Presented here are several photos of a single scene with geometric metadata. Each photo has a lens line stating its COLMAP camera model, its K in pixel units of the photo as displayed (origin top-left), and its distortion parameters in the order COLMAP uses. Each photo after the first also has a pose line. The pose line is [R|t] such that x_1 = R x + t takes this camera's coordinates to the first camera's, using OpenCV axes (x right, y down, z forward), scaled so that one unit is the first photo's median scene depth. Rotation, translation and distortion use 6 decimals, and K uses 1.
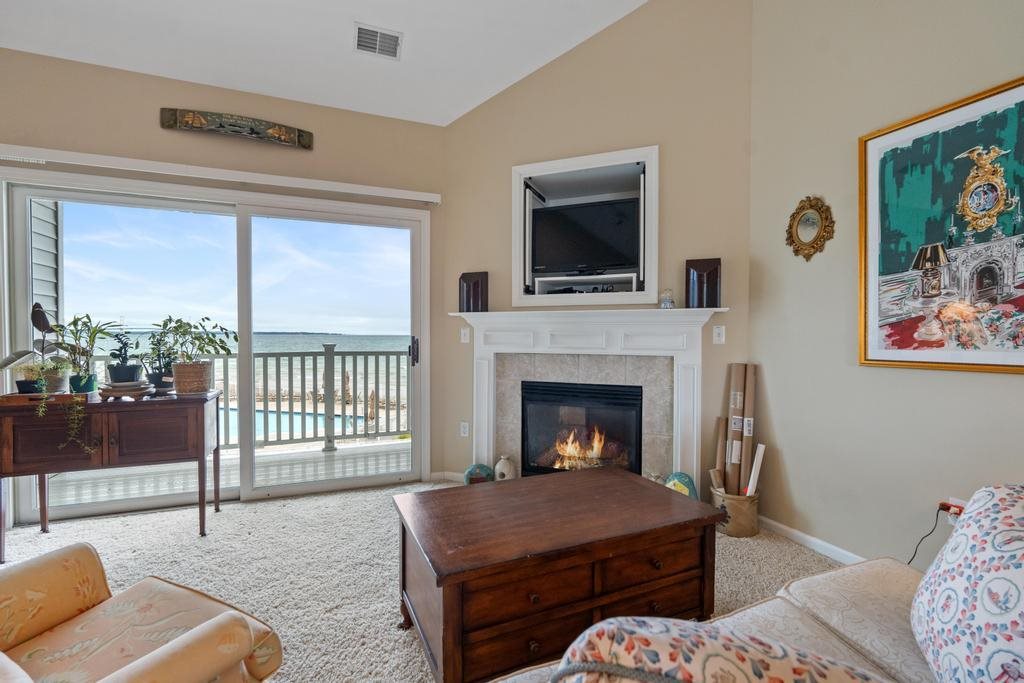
lens RADIAL K [[460.2, 0, 512.0], [0, 460.2, 341.5], [0, 0, 1]] dist [-0.000424, 0.000145]
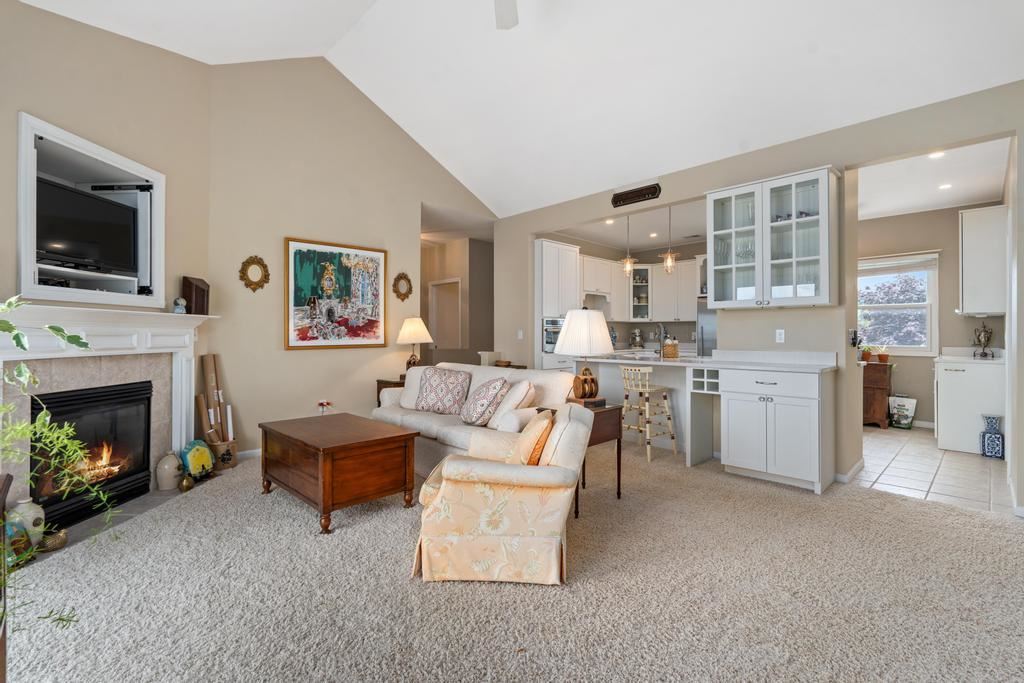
lens RADIAL K [[462.7, 0, 512.2], [0, 462.7, 329.6], [0, 0, 1]] dist [-0.001344, -0.000130]
pose [[-0.365552, 0.007556, 0.930760, -1.088932], [0.013999, 0.999899, -0.002620, -0.011822], [-0.930686, 0.012072, -0.365621, 0.592443]]
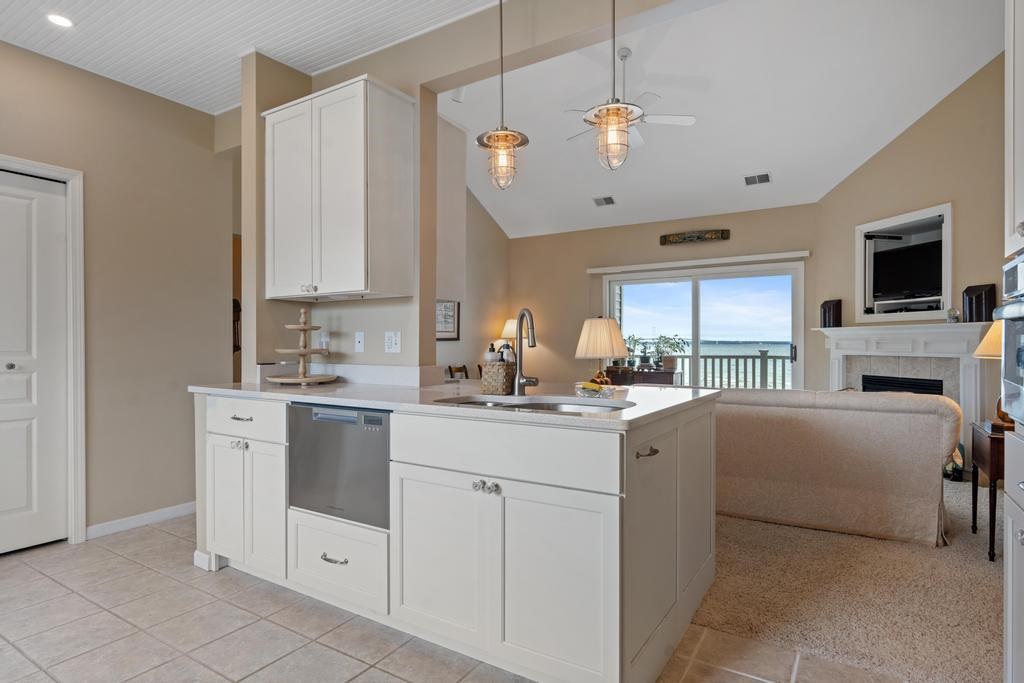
lens RADIAL K [[557.0, 0, 512.0], [0, 557.0, 341.5], [0, 0, 1]] dist [-0.005647, -0.000531]
pose [[0.575730, -0.005670, -0.817620, 0.886378], [-0.012190, 0.999805, -0.015517, 0.024264], [0.817549, 0.018901, 0.575548, -0.968331]]
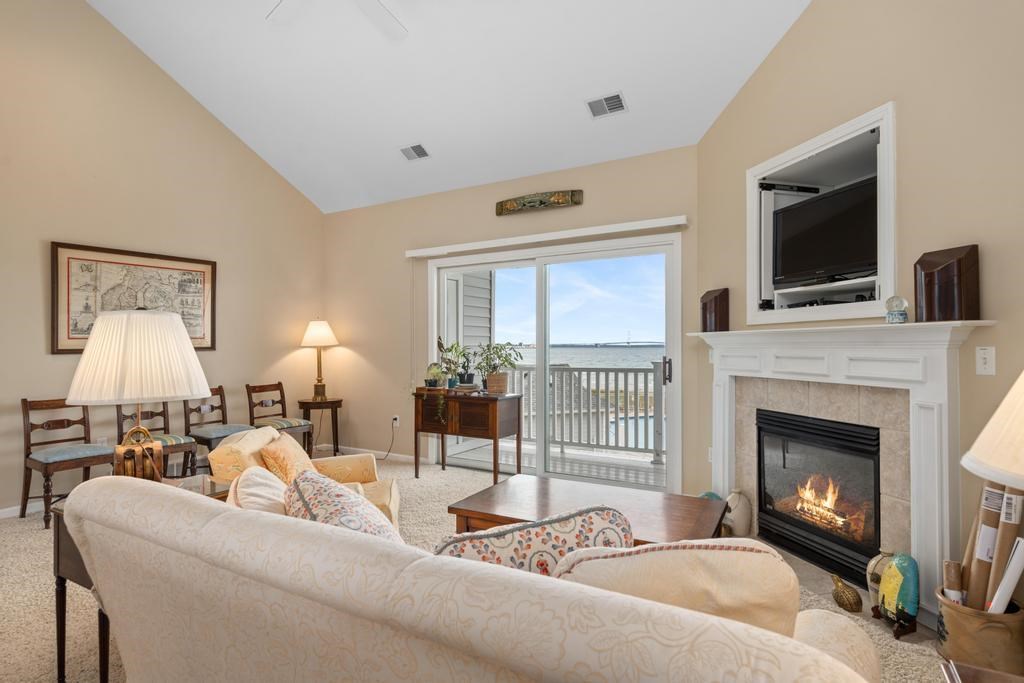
lens RADIAL K [[530.5, 0, 512.0], [0, 530.5, 341.5], [0, 0, 1]] dist [0.002629, 0.000659]
pose [[0.599196, -0.011226, -0.800524, 0.614221], [-0.011051, 0.999690, -0.022291, -0.016484], [0.800526, 0.022203, 0.598886, 0.013076]]
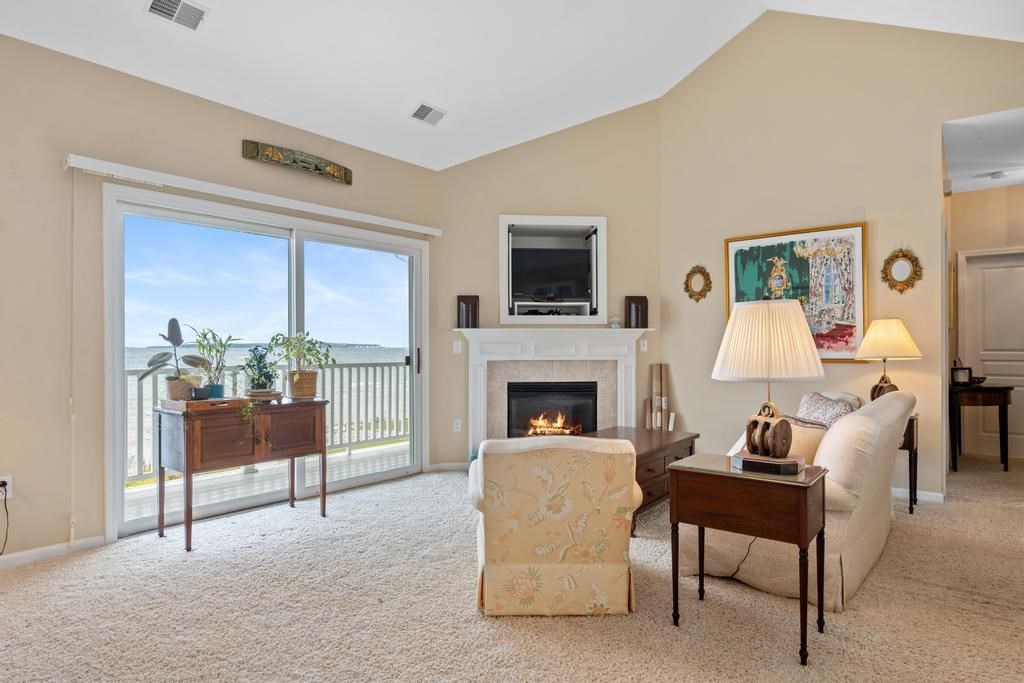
lens RADIAL K [[590.0, 0, 512.0], [0, 590.0, 341.5], [0, 0, 1]] dist [0.006331, 0.000681]
pose [[0.878921, -0.001353, 0.476966, -0.827584], [0.012480, 0.999719, -0.020160, 0.005828], [-0.476804, 0.023671, 0.878691, -0.493551]]
